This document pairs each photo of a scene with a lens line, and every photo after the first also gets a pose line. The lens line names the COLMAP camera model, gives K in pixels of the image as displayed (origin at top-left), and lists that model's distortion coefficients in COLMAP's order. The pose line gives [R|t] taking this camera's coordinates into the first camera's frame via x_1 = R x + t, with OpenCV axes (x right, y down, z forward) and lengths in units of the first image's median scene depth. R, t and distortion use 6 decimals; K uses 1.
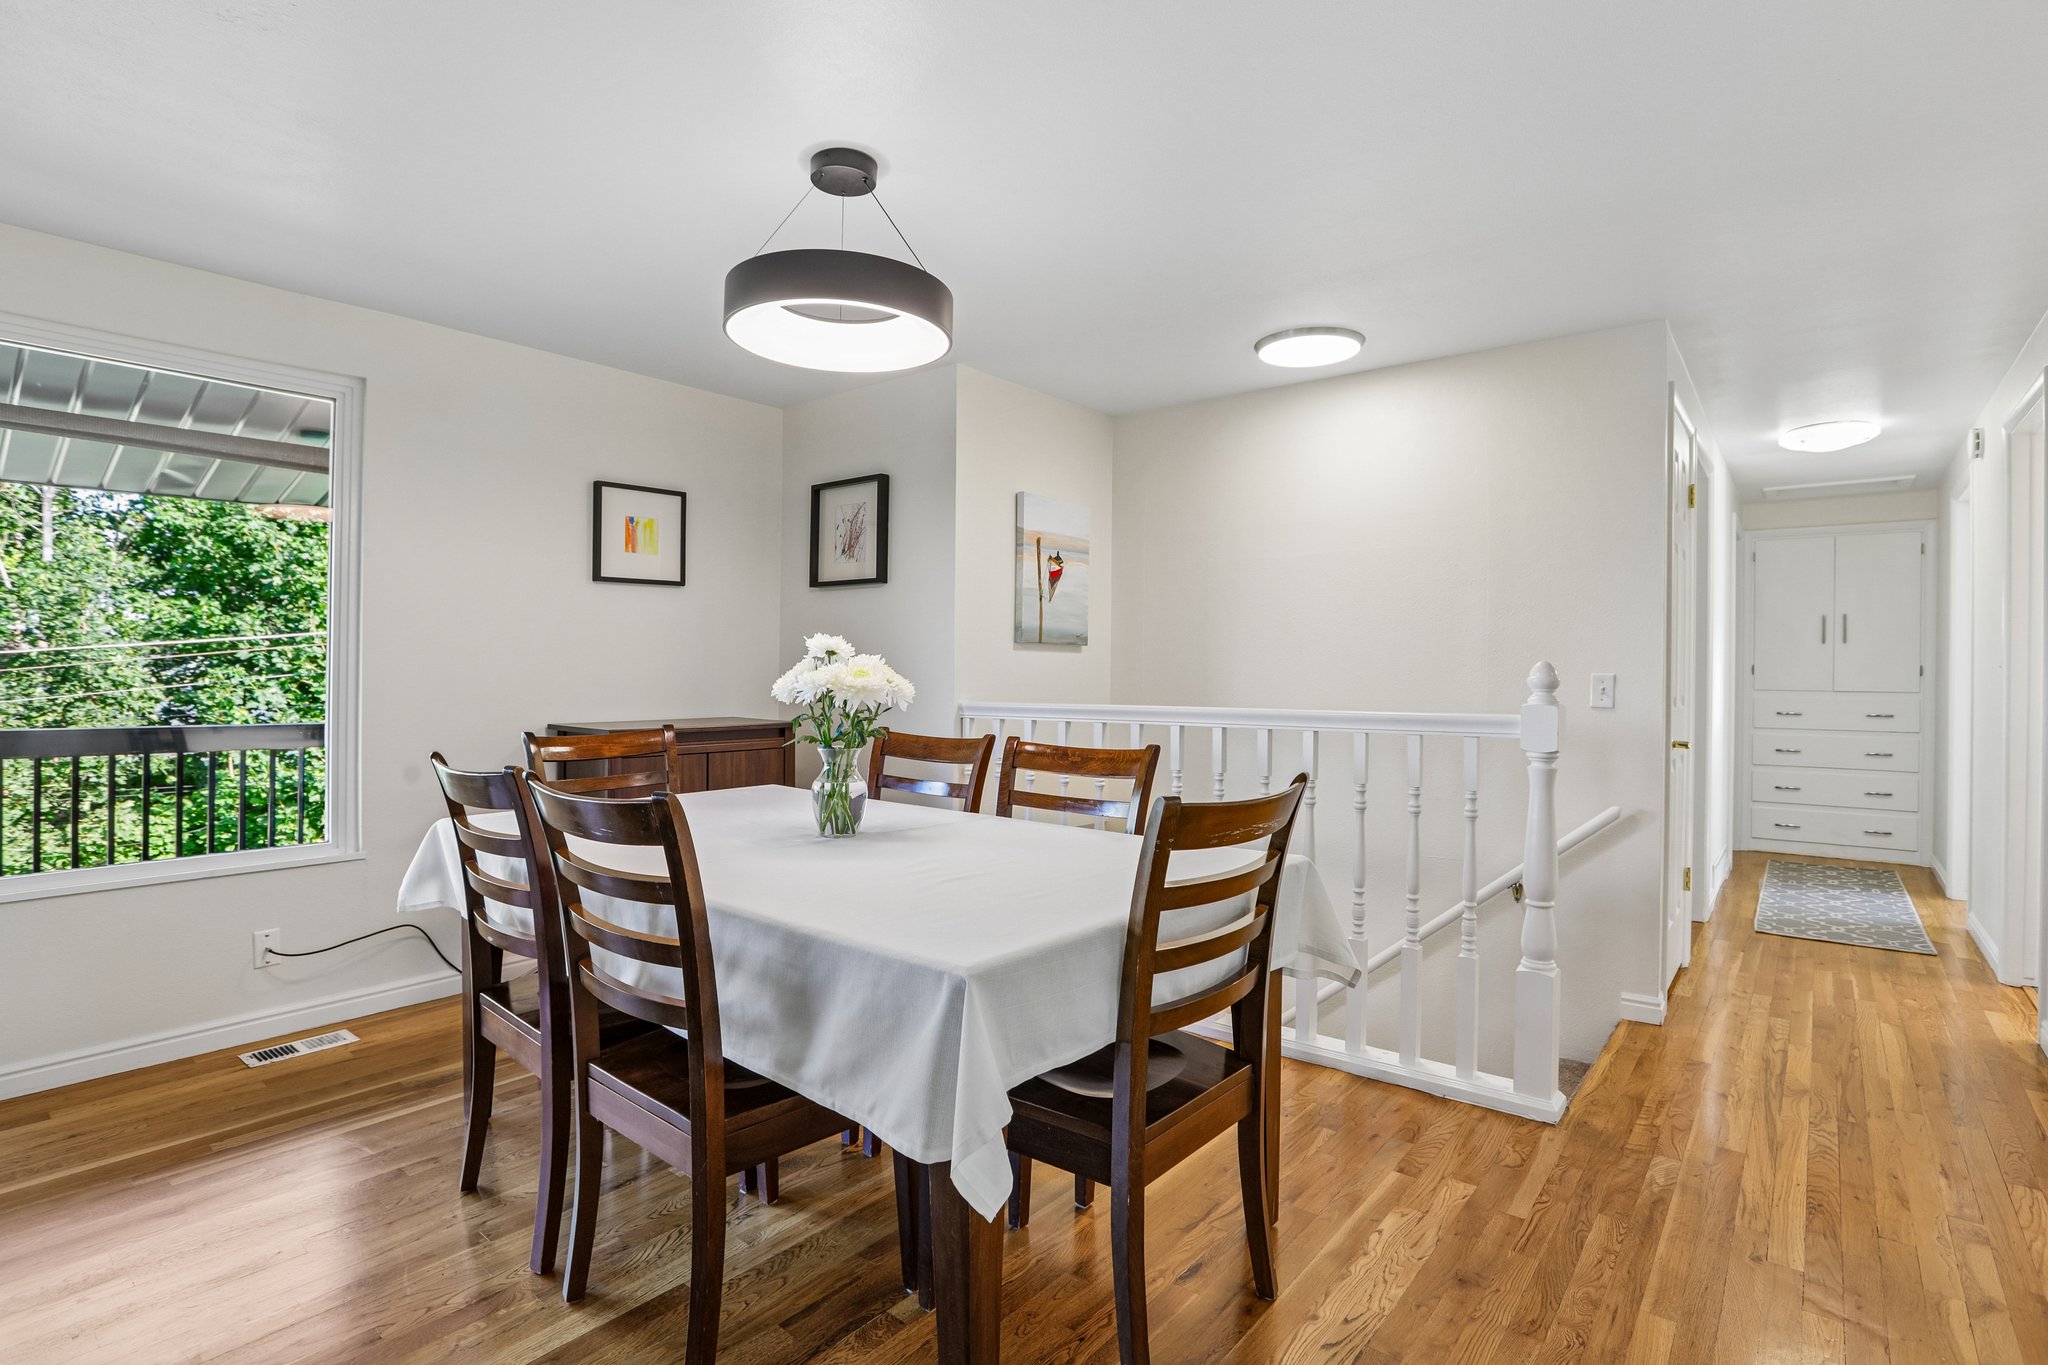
lens RADIAL K [[977.2, 0, 1027.9], [0, 977.2, 671.2], [0, 0, 1]] dist [-0.020576, 0.000541]
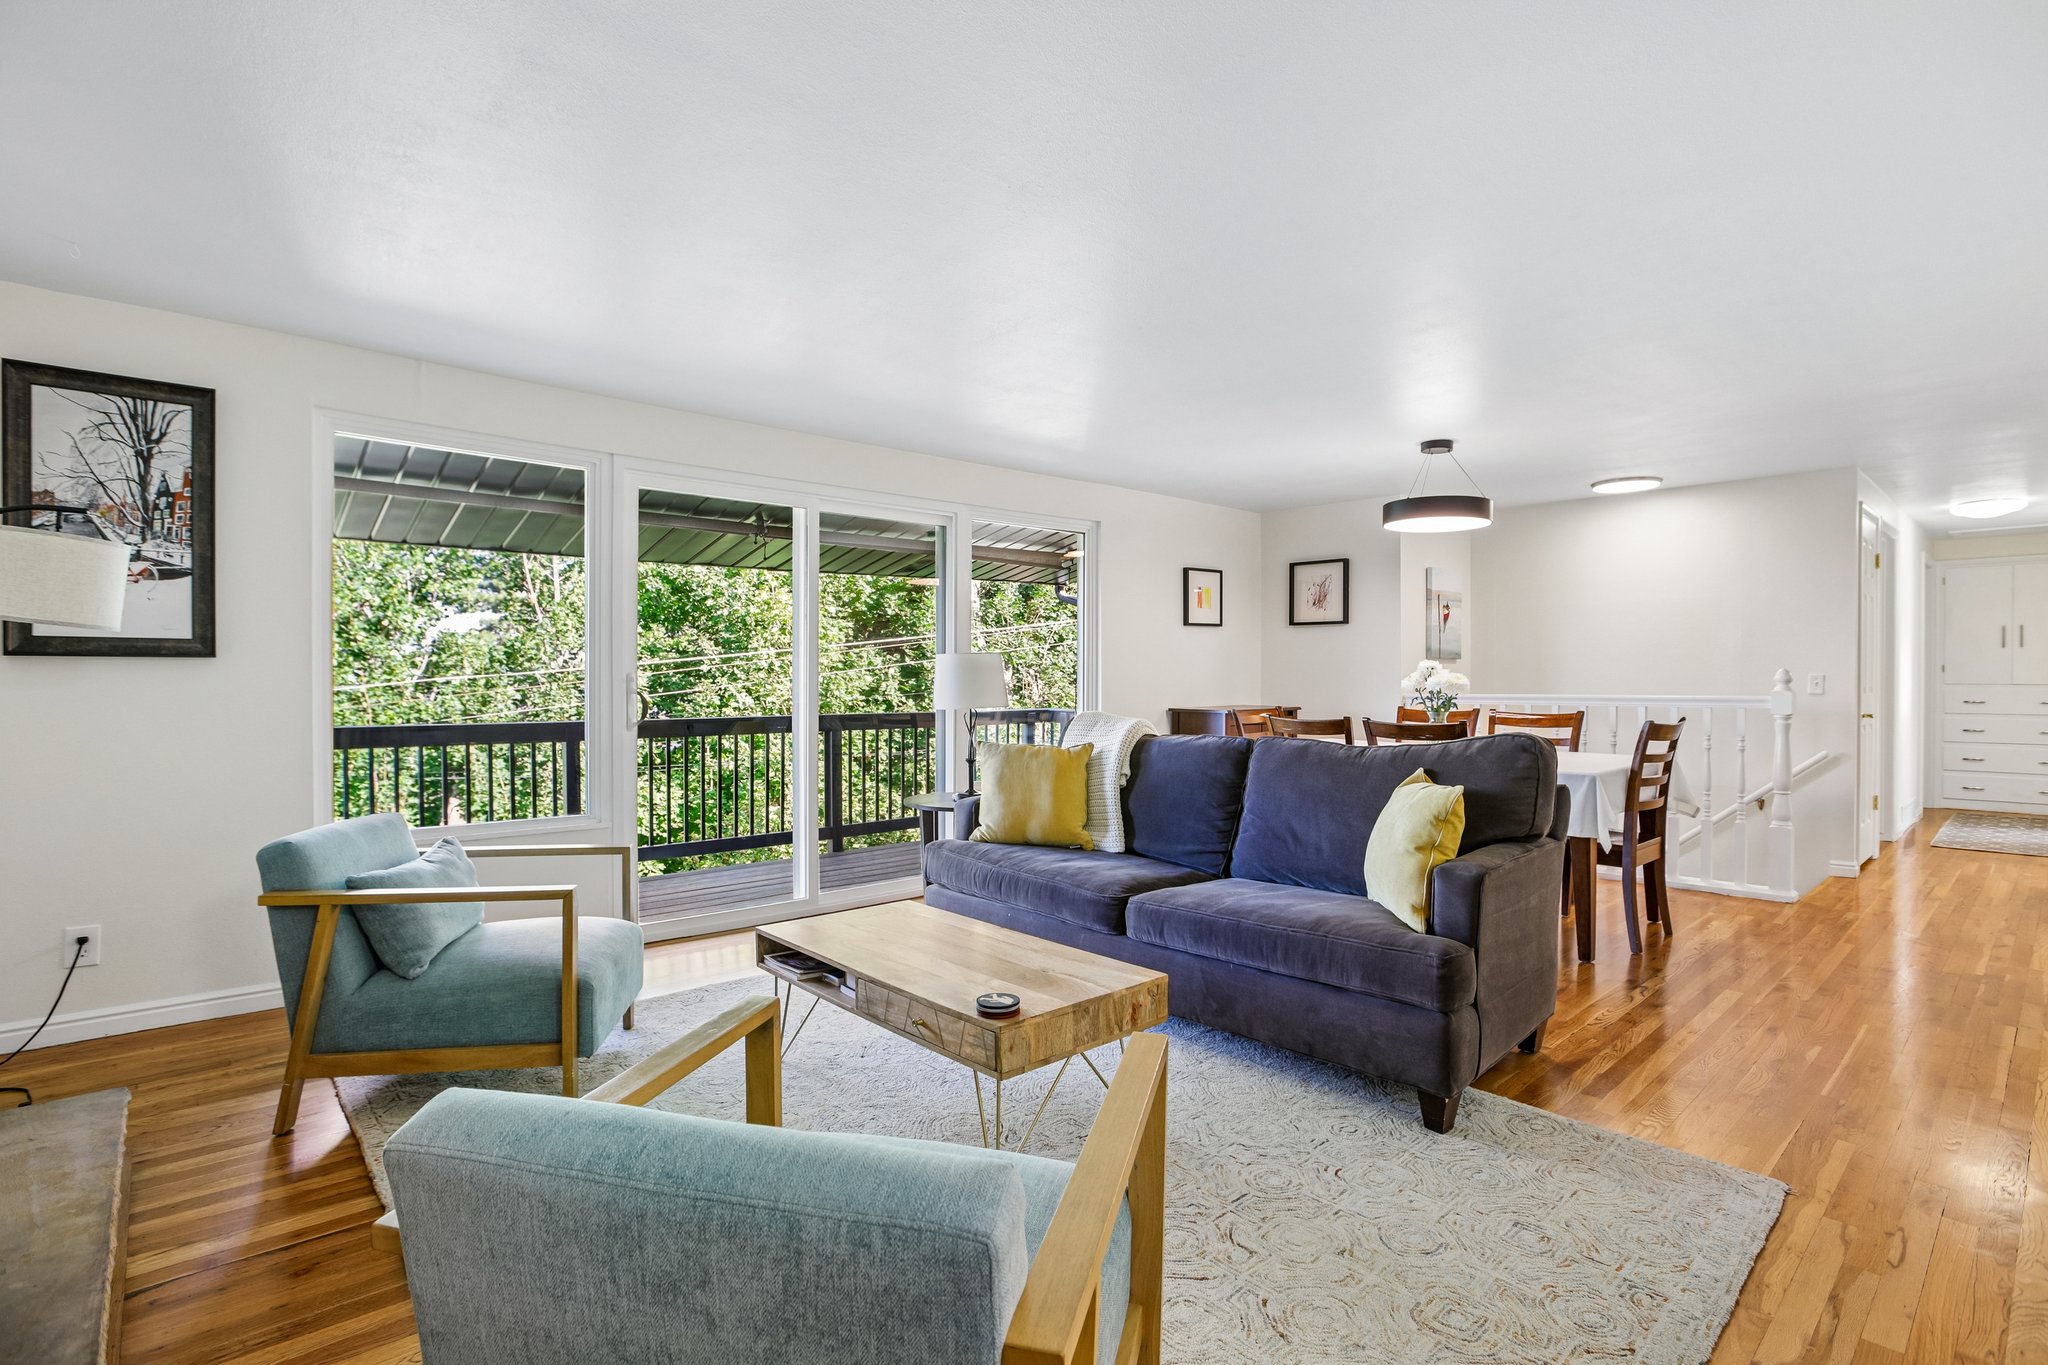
lens RADIAL K [[984.3, 0, 1025.1], [0, 984.3, 675.8], [0, 0, 1]] dist [-0.006232, 0.000664]
pose [[0.990299, -0.007005, -0.138779, -0.445199], [0.007595, 0.999964, 0.003725, -0.009501], [0.138748, -0.004743, 0.990316, -0.734841]]
